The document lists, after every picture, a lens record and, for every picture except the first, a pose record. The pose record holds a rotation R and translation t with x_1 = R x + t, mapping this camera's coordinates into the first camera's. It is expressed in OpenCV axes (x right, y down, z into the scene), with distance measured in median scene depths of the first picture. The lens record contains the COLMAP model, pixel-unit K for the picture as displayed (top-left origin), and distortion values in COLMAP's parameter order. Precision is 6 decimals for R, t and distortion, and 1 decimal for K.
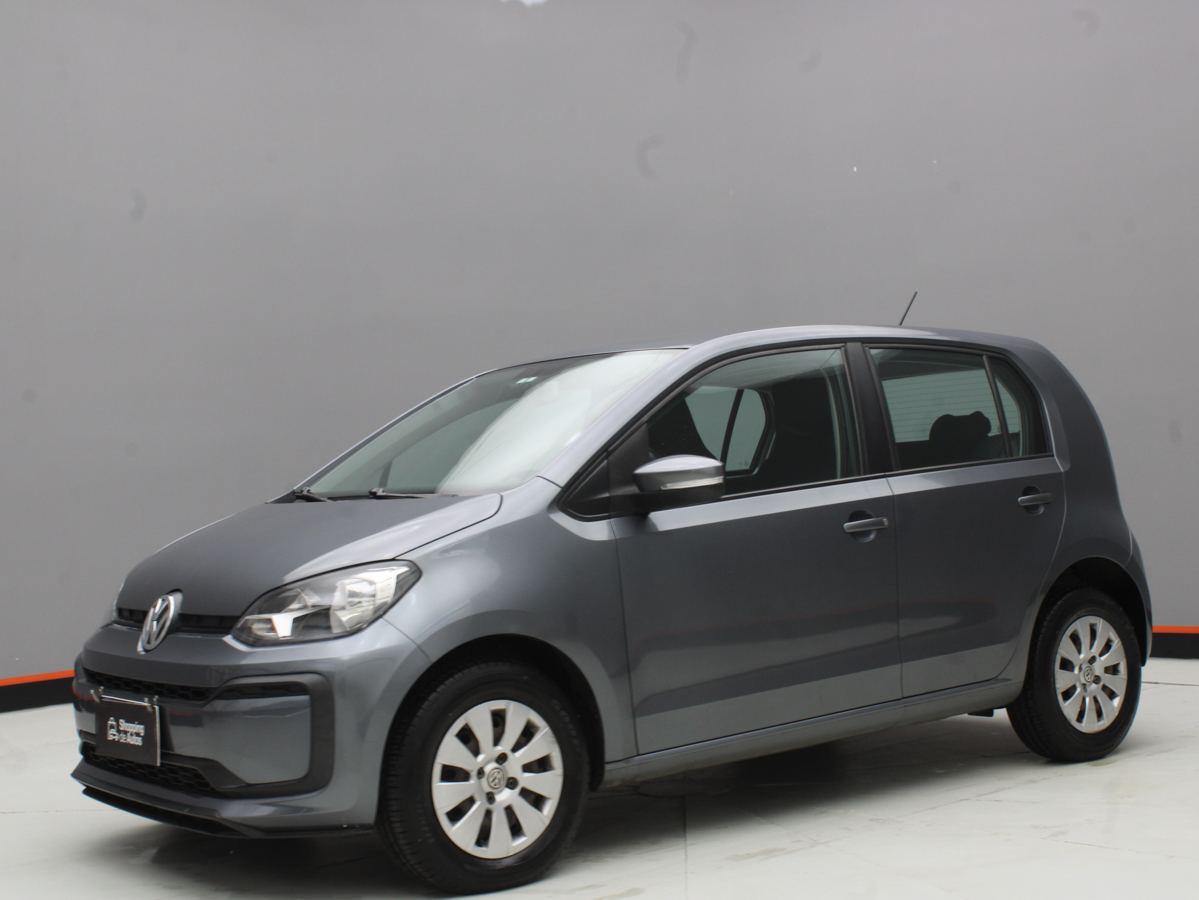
lens RADIAL K [[1734.7, 0, 599.5], [0, 1734.7, 450.0], [0, 0, 1]] dist [-0.045979, 0.061088]
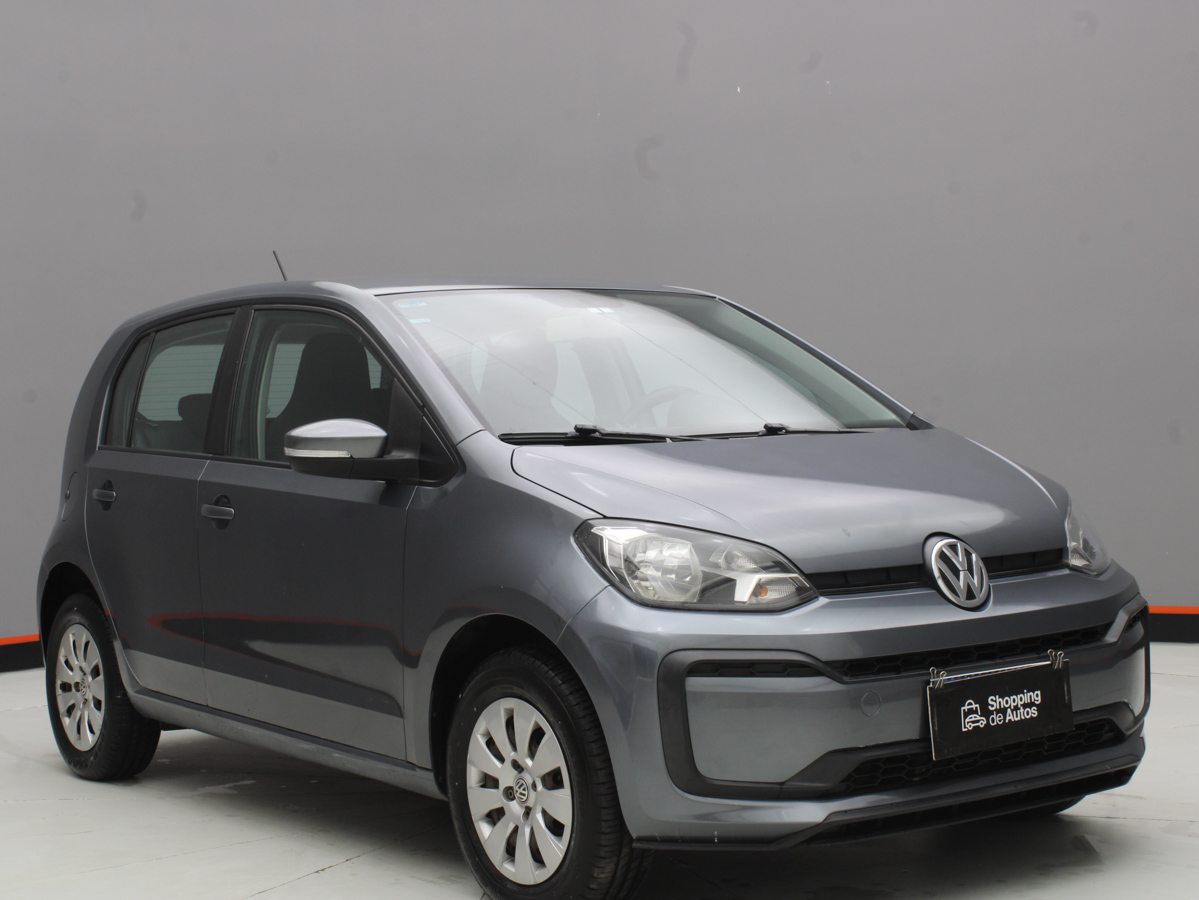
lens RADIAL K [[1969.3, 0, 599.5], [0, 1969.3, 450.0], [0, 0, 1]] dist [-0.005534, 0.016885]
pose [[0.028973, 0.031780, 0.999075, -1.177031], [0.019359, 0.999289, -0.032349, 0.070192], [-0.999393, 0.020279, 0.028338, 1.152536]]
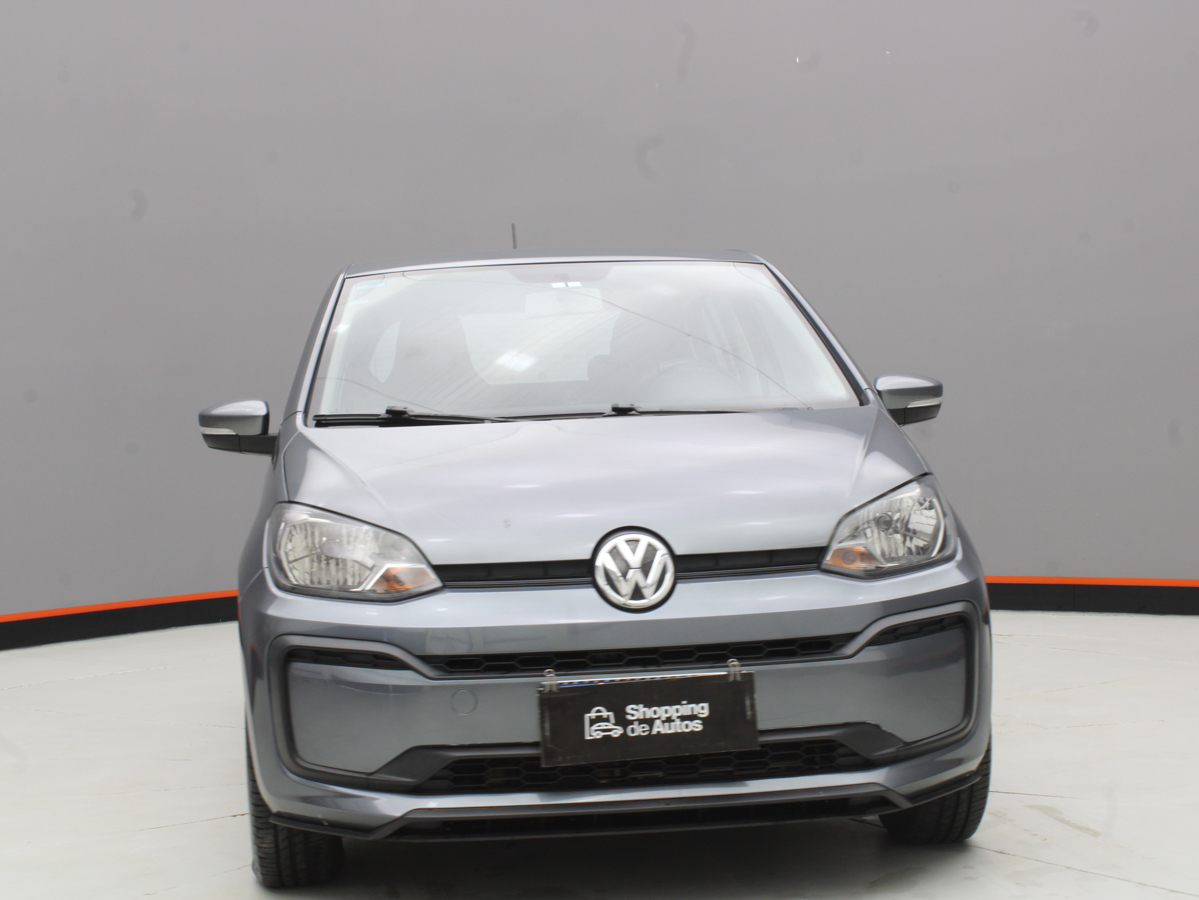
lens RADIAL K [[1969.3, 0, 599.5], [0, 1969.3, 450.0], [0, 0, 1]] dist [-0.005534, 0.016885]
pose [[0.528662, 0.003787, 0.848824, -0.991208], [0.000059, 0.999990, -0.004499, 0.052332], [-0.848832, 0.002429, 0.528657, 0.574250]]
